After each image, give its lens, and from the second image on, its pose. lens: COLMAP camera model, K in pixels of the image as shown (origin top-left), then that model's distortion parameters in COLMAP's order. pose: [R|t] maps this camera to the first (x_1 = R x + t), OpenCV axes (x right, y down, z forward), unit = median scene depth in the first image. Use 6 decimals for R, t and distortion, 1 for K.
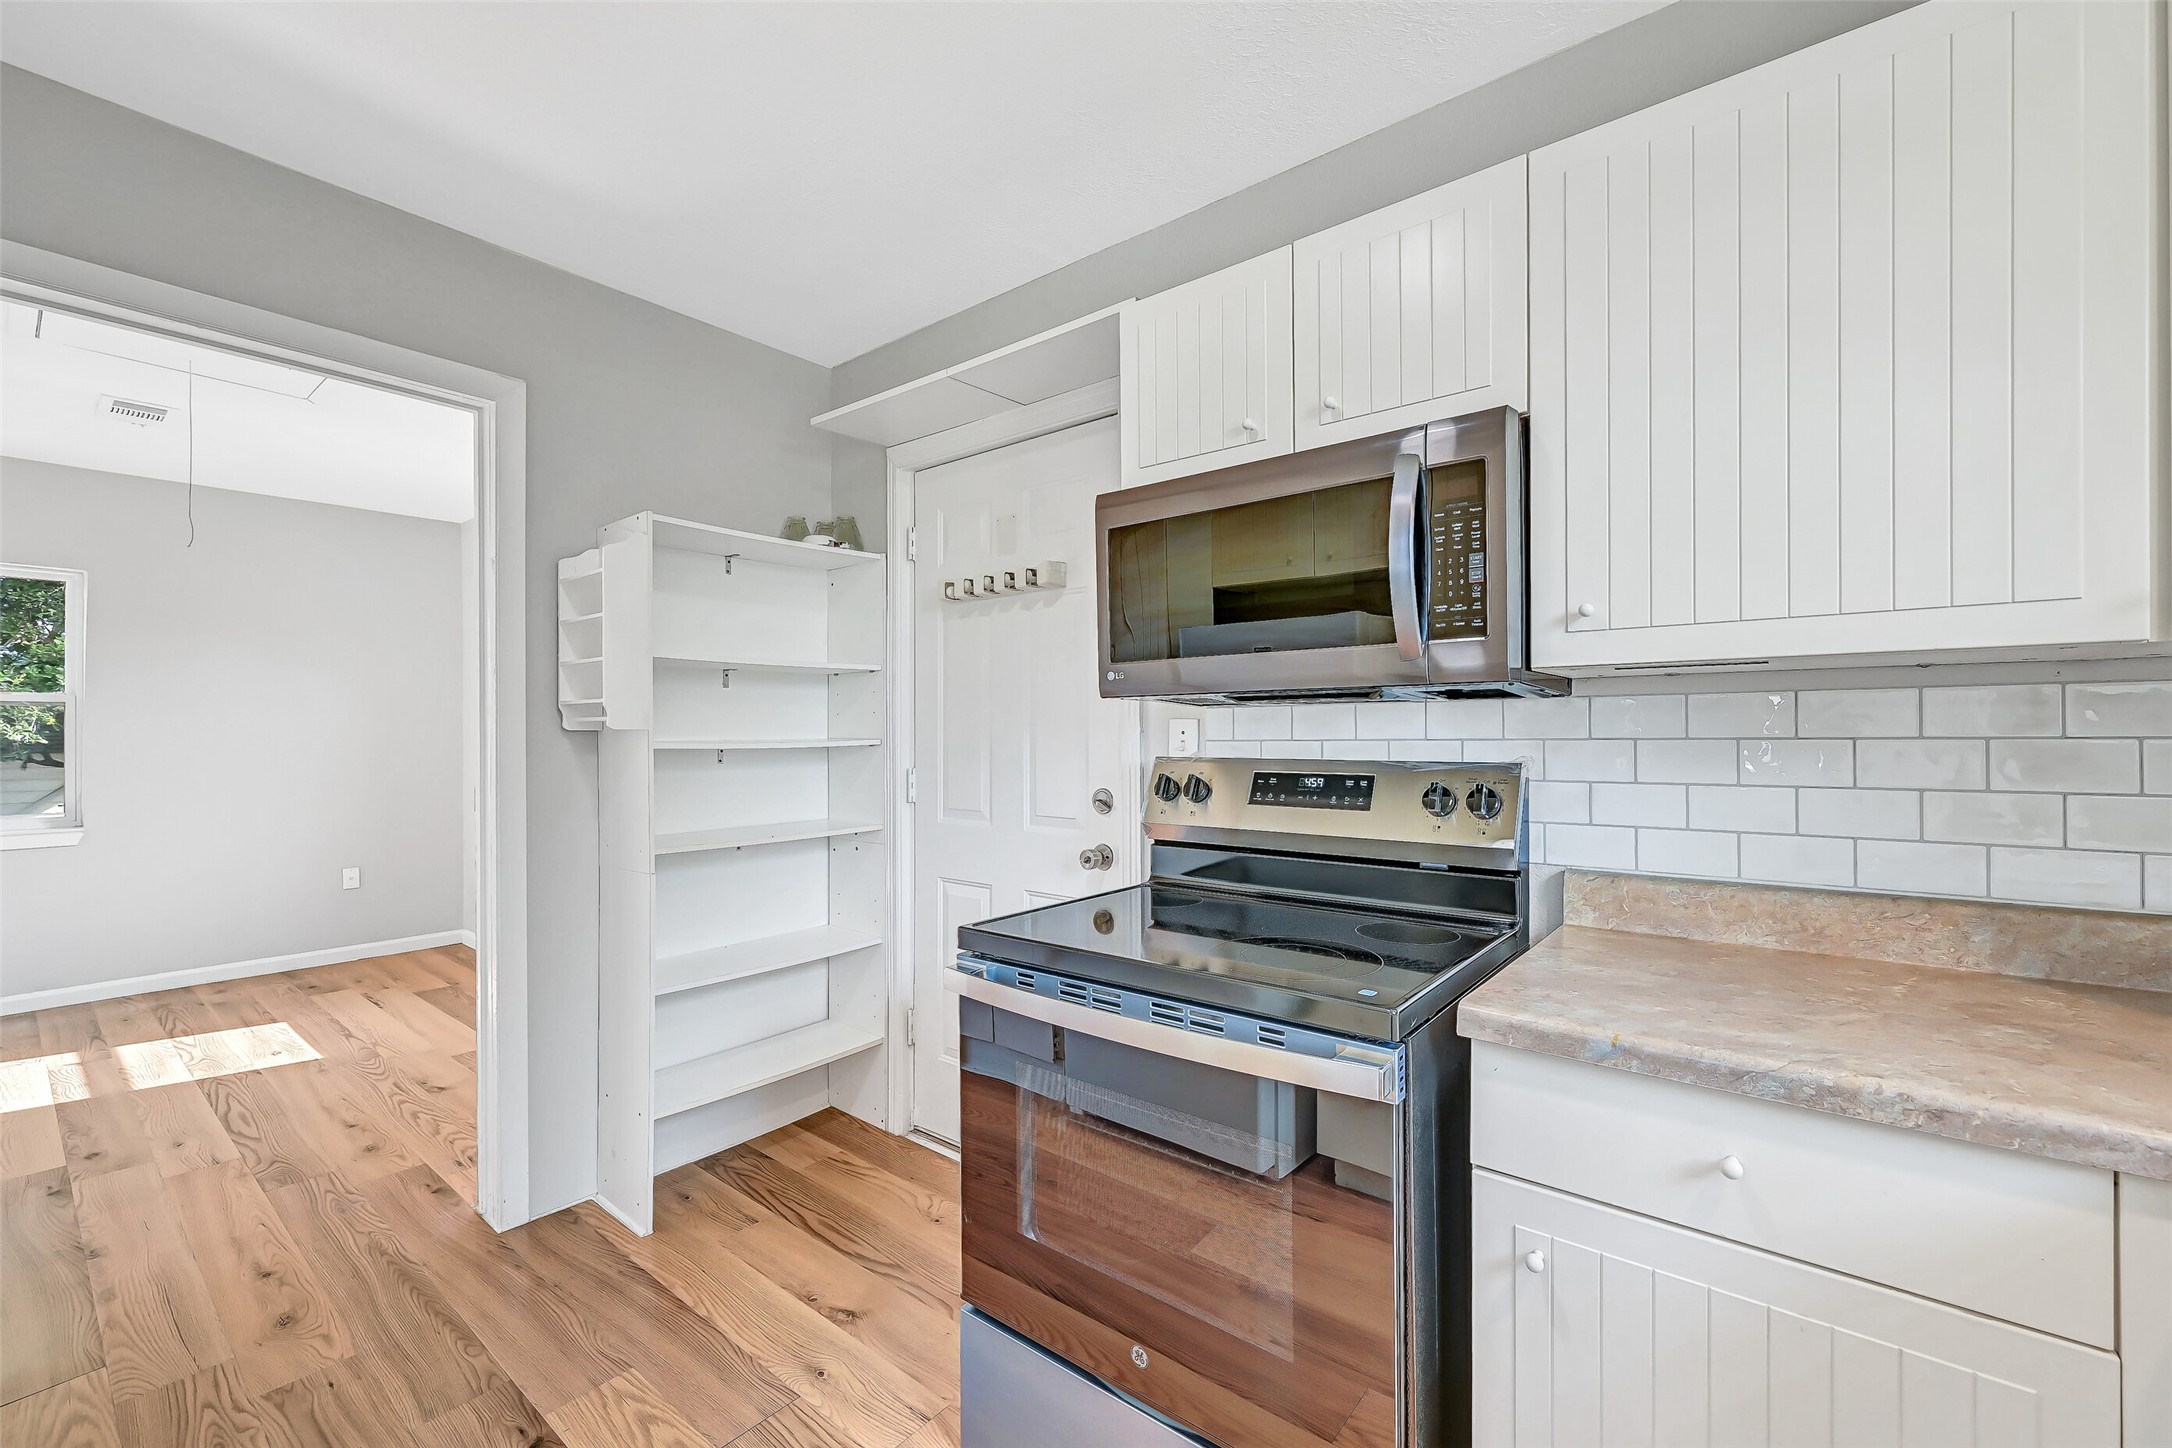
lens RADIAL K [[890.0, 0, 1098.1], [0, 890.0, 732.9], [0, 0, 1]] dist [-0.000389, 0.000105]
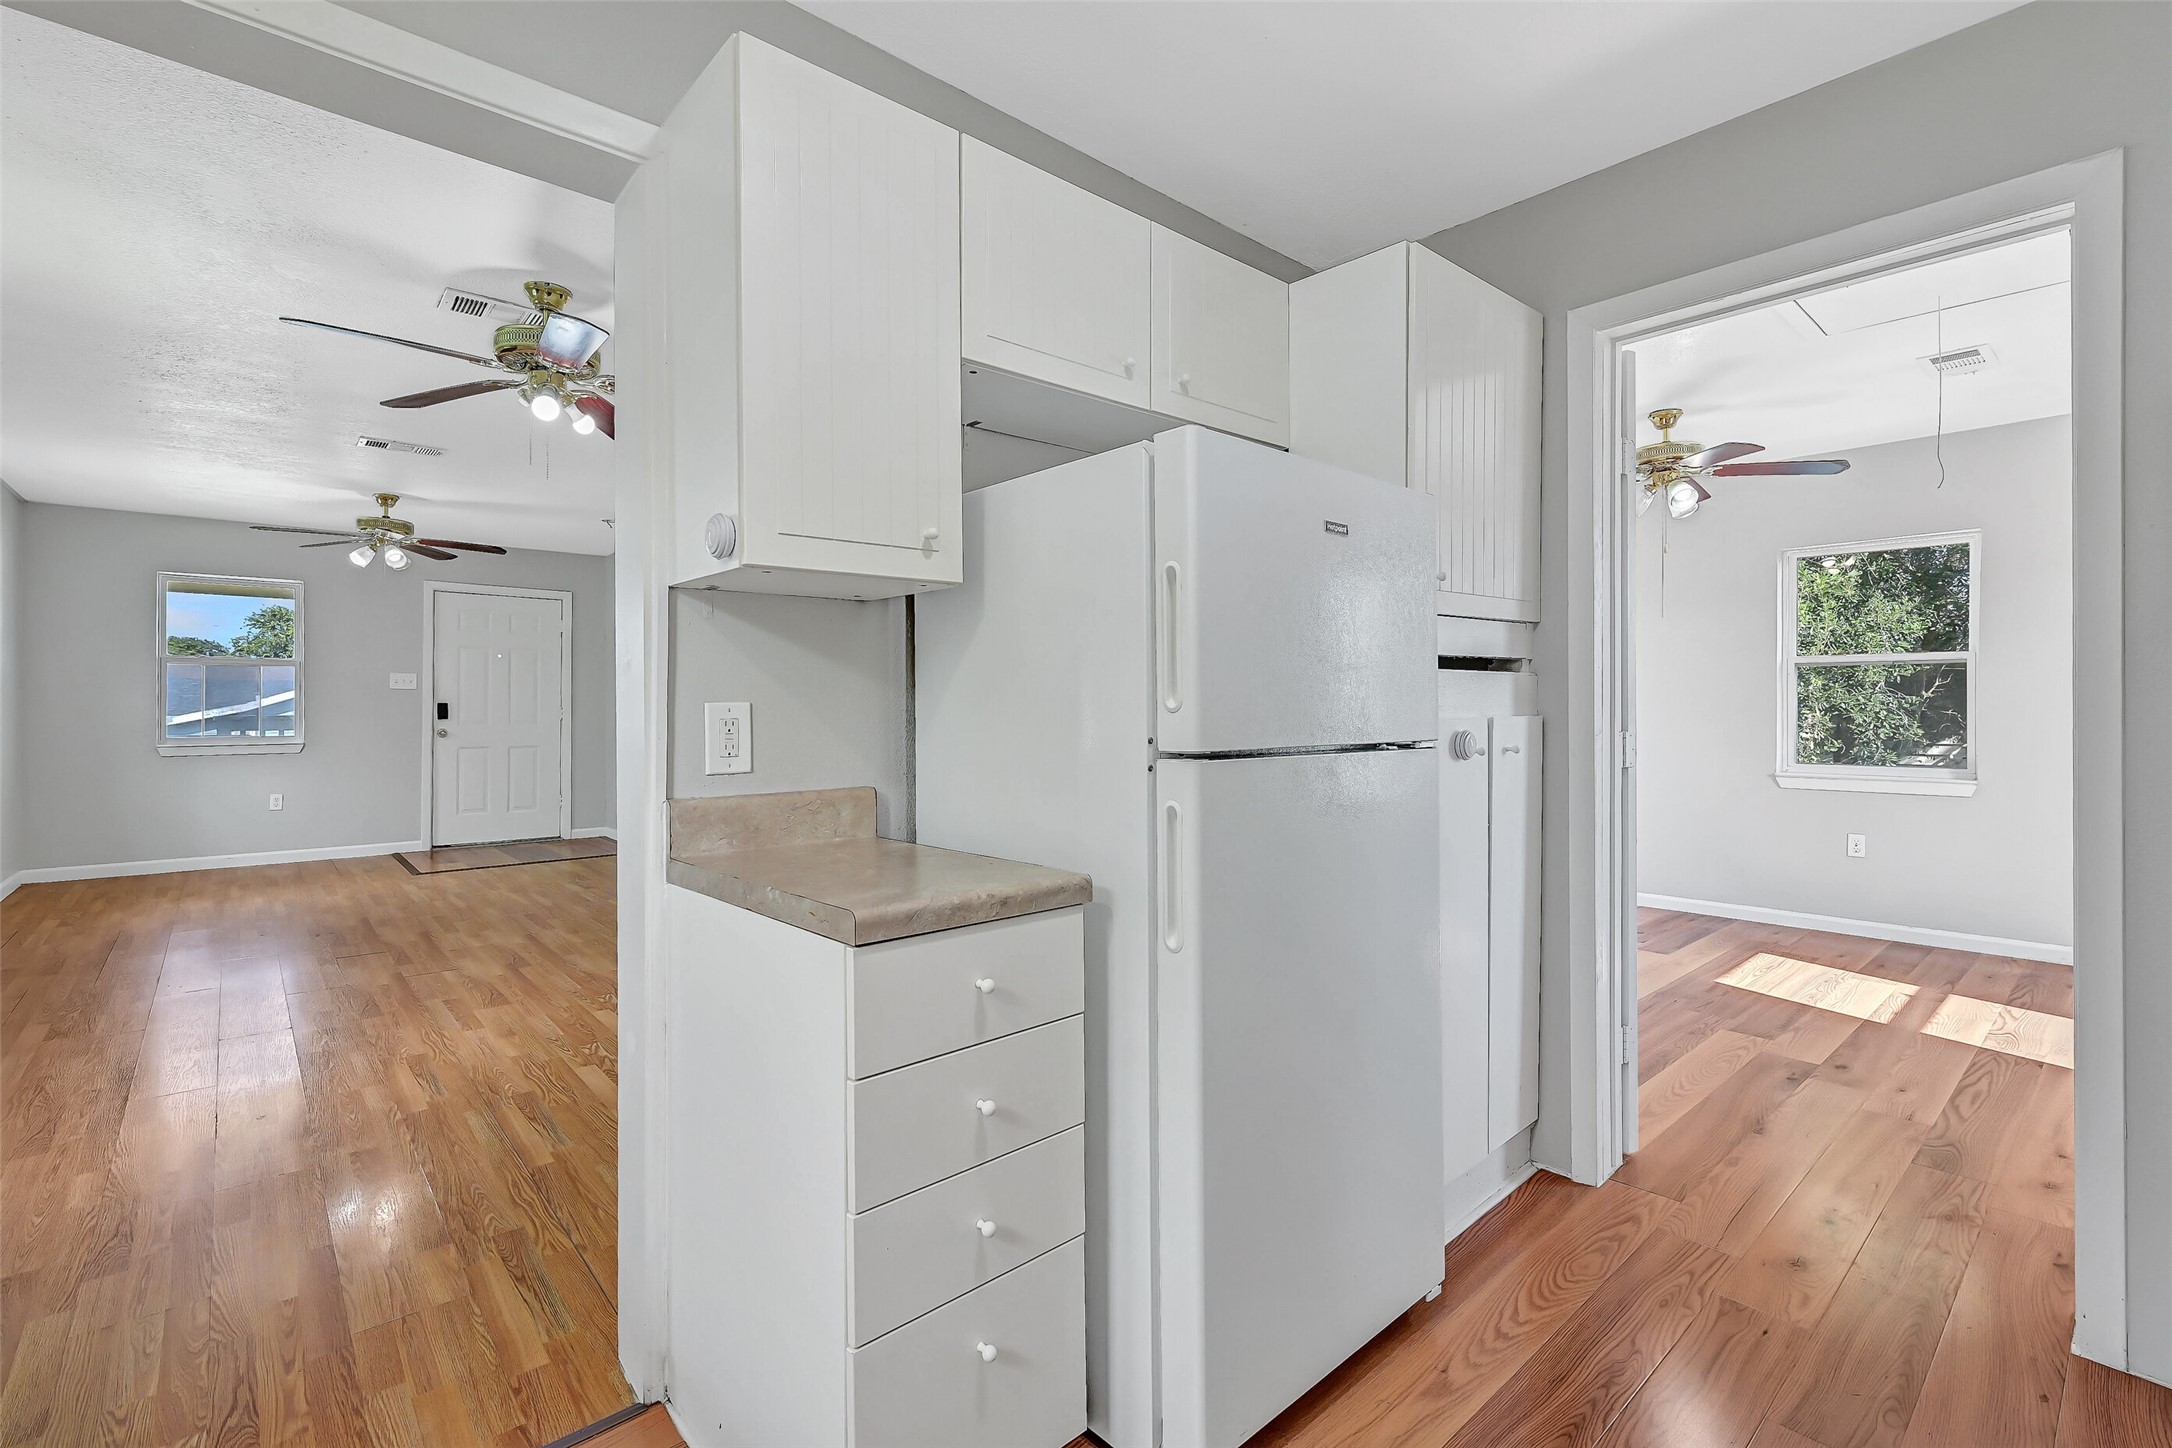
lens RADIAL K [[971.5, 0, 1097.3], [0, 971.5, 697.3], [0, 0, 1]] dist [-0.000099, -0.000794]
pose [[-0.163641, -0.008254, -0.986485, 0.280221], [-0.000284, 0.999965, -0.008320, 0.044628], [0.986520, -0.001082, -0.163638, 0.414946]]
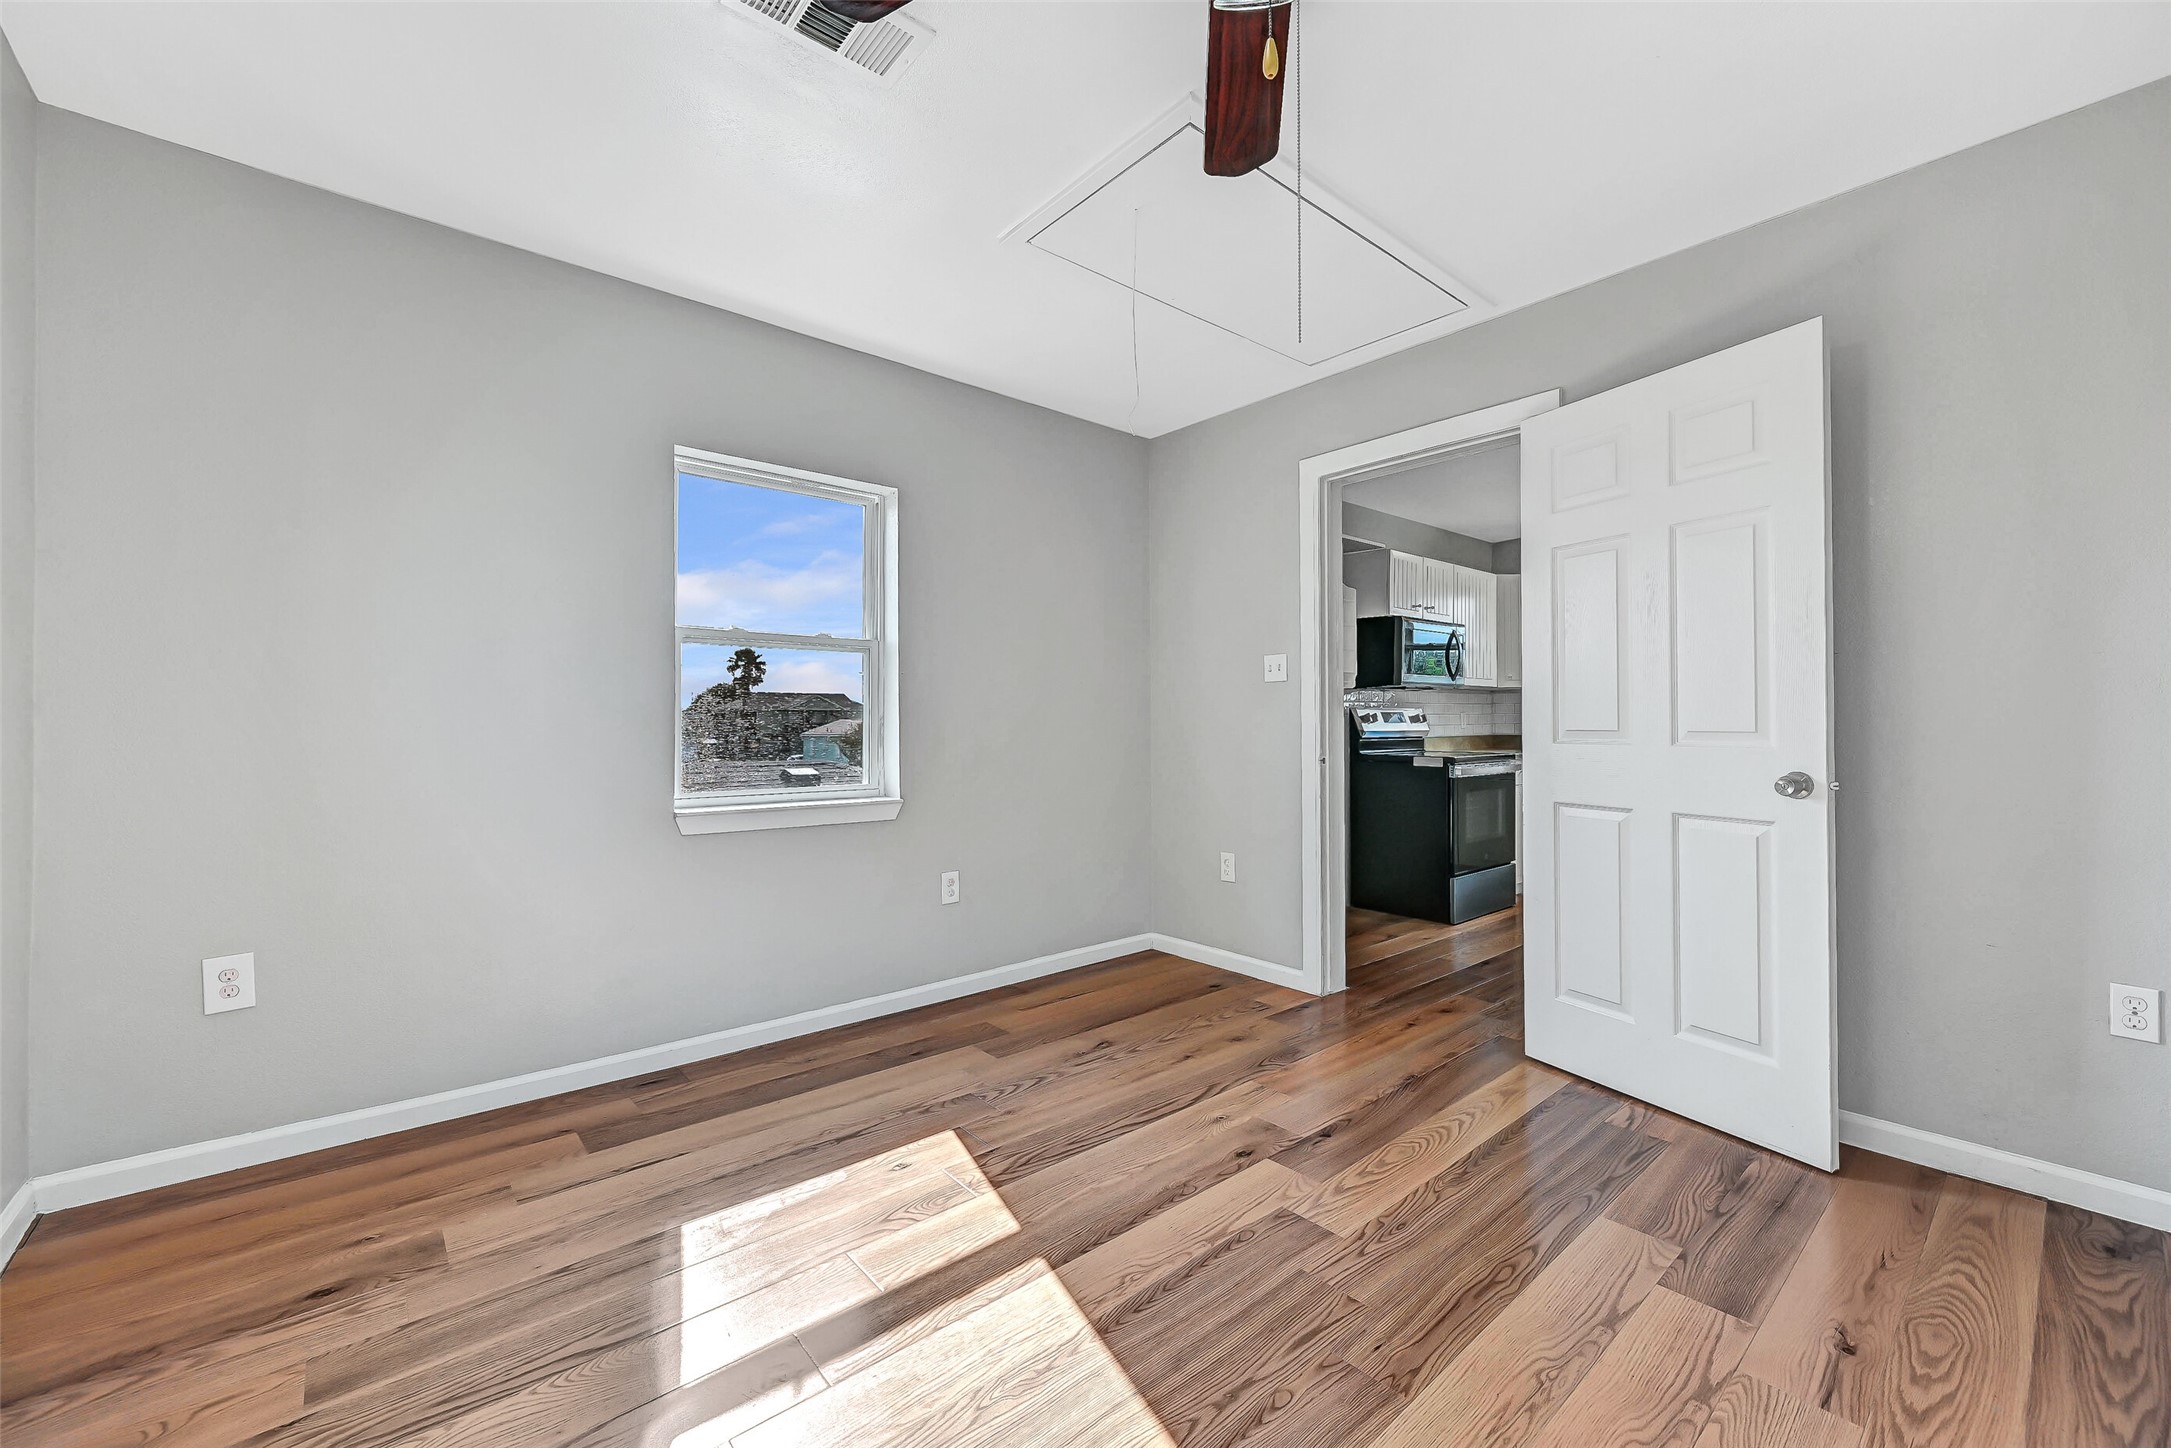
lens RADIAL K [[865.3, 0, 1097.6], [0, 865.3, 724.3], [0, 0, 1]] dist [-0.001367, -0.000355]
pose [[0.177819, 0.001561, 0.984062, -2.785600], [0.001936, 0.999996, -0.001937, 0.087491], [-0.984061, 0.002250, 0.177815, 1.394081]]
